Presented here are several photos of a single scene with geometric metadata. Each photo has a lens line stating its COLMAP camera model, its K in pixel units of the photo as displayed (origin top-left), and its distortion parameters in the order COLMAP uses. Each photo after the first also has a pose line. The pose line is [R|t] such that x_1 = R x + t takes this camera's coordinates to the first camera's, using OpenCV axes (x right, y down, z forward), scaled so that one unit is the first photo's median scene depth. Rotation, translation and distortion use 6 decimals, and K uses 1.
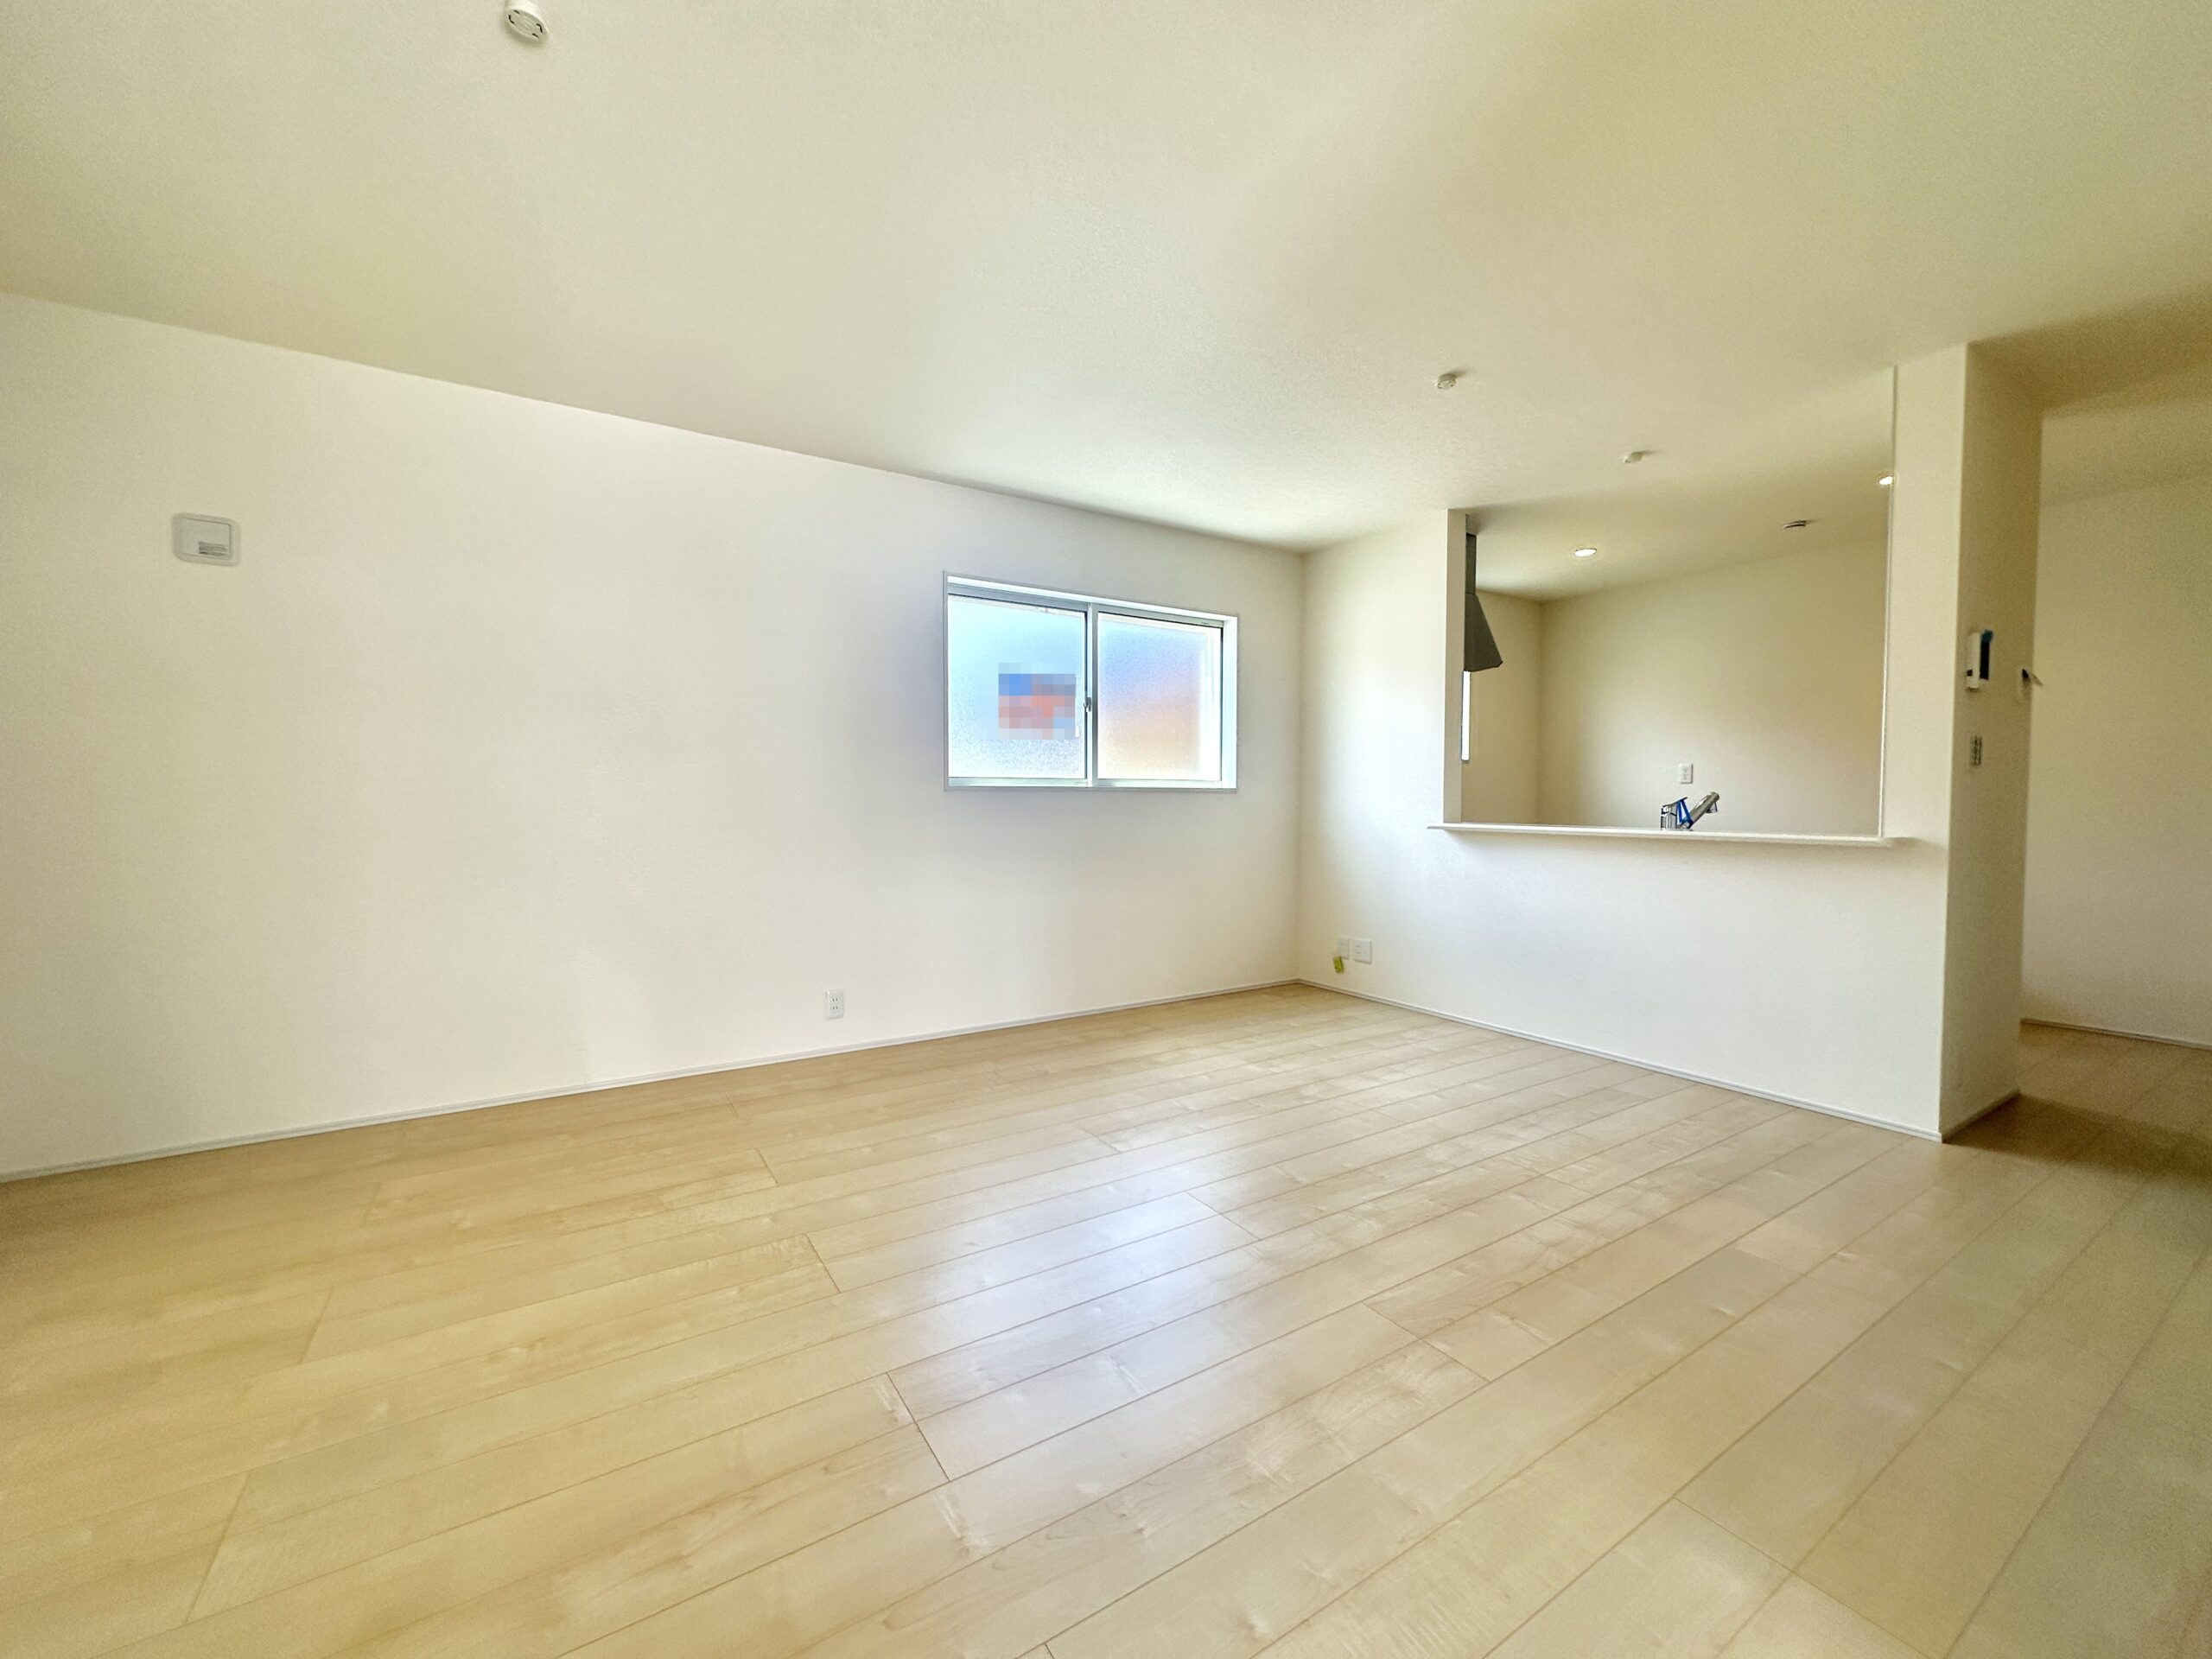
lens RADIAL K [[881.9, 0, 1110.3], [0, 881.9, 830.5], [0, 0, 1]] dist [-0.000259, 0.000084]
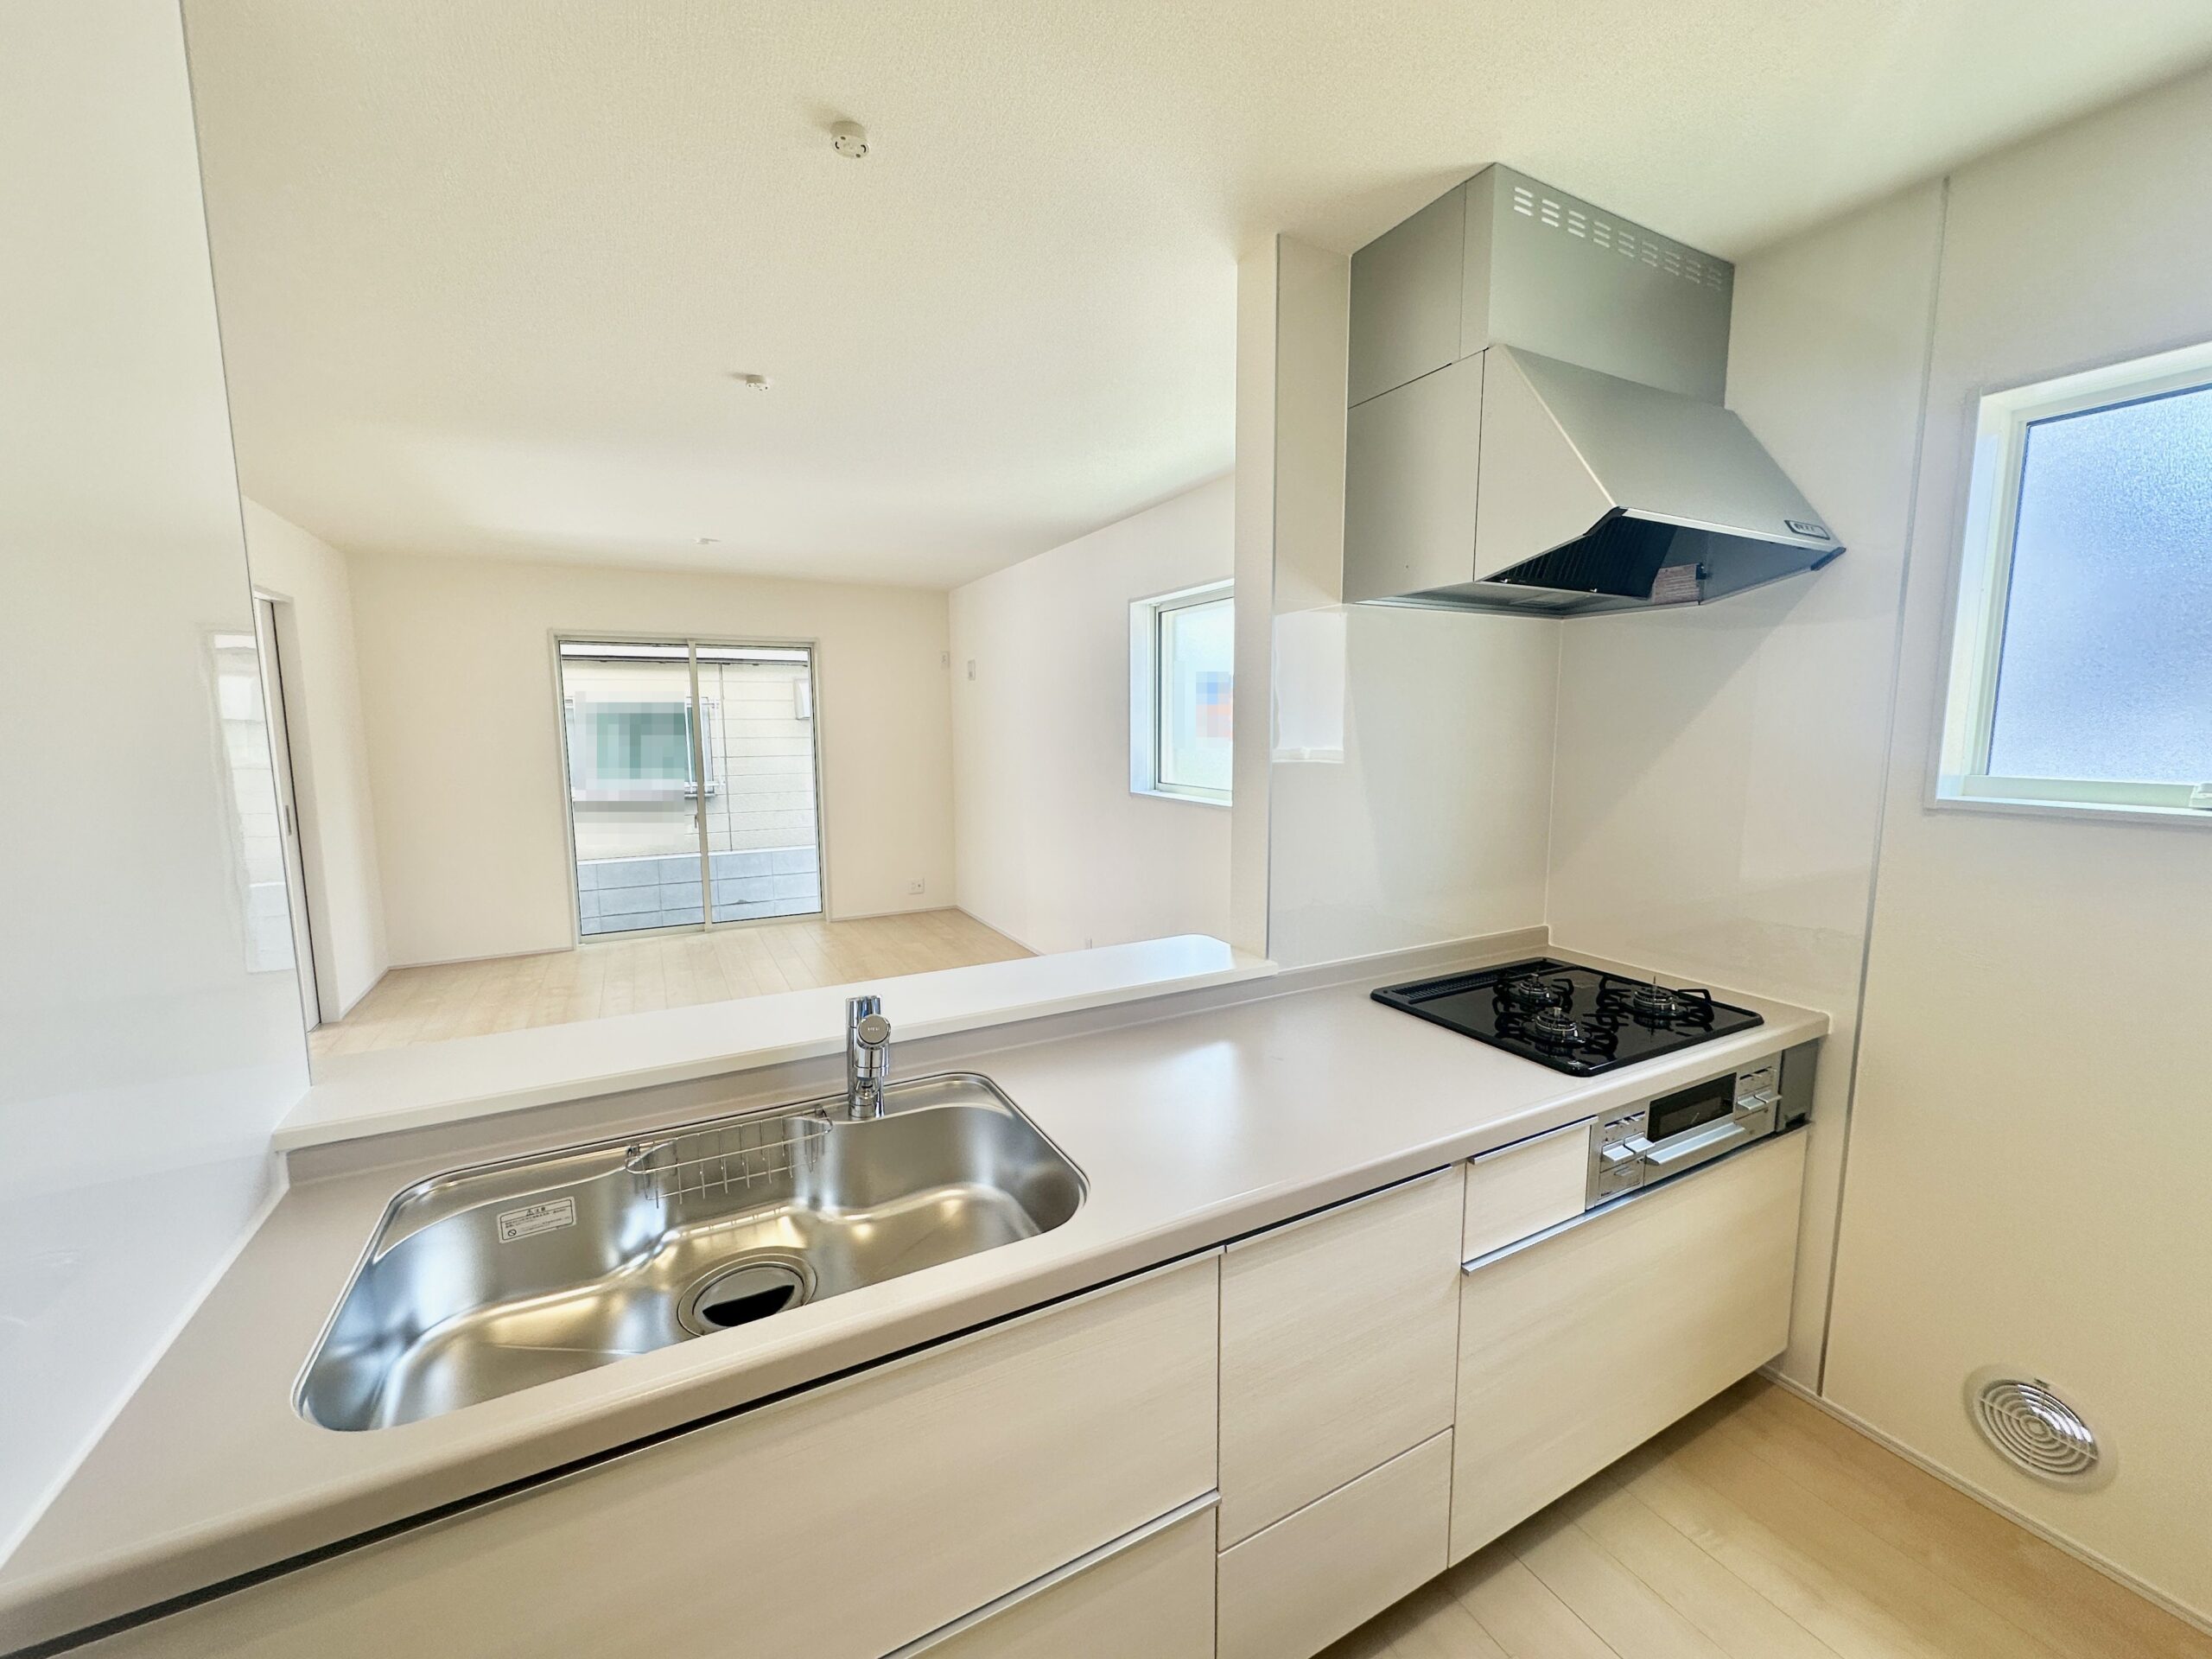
lens RADIAL K [[881.9, 0, 1110.3], [0, 881.9, 830.5], [0, 0, 1]] dist [-0.000259, 0.000084]
pose [[-0.077437, 0.125333, -0.989088, 1.063384], [-0.034169, 0.991151, 0.128269, -0.165340], [0.996412, 0.043729, -0.072470, 1.197088]]
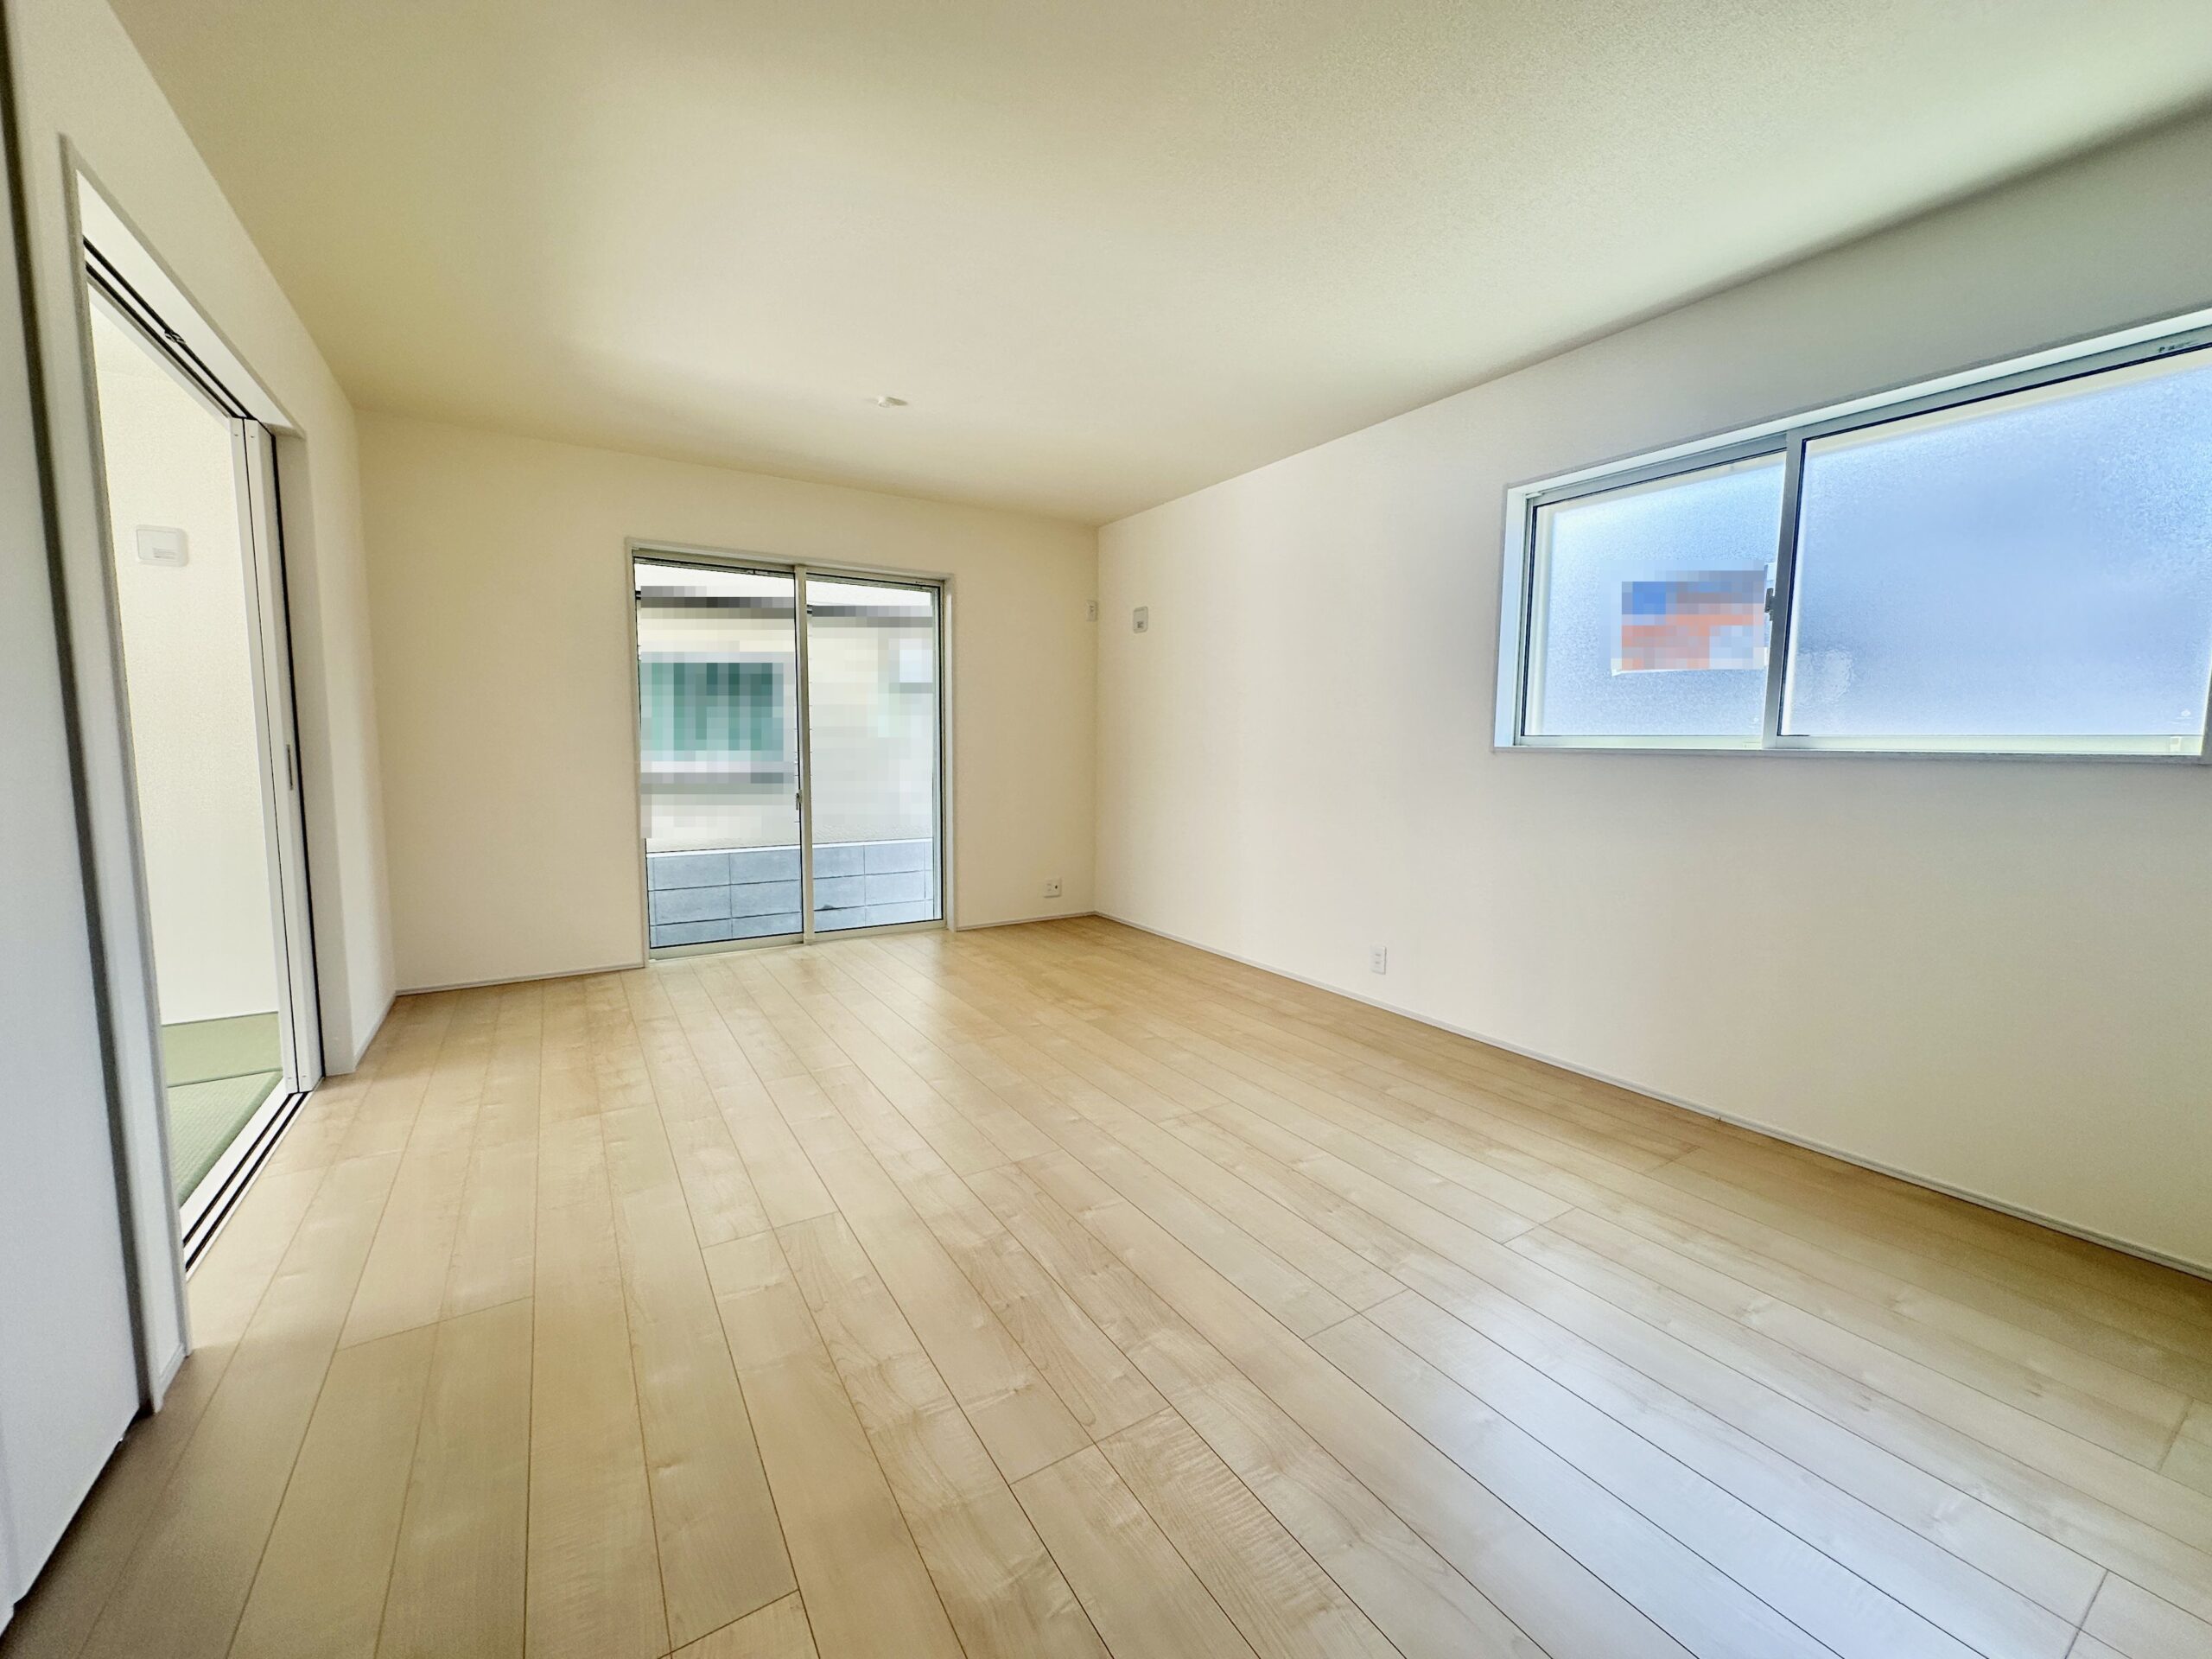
lens RADIAL K [[881.9, 0, 1110.3], [0, 881.9, 830.5], [0, 0, 1]] dist [-0.000259, 0.000084]
pose [[-0.004095, 0.102054, -0.994770, 0.744928], [-0.047019, 0.993659, 0.102133, -0.045754], [0.998886, 0.047191, 0.000729, 0.725232]]
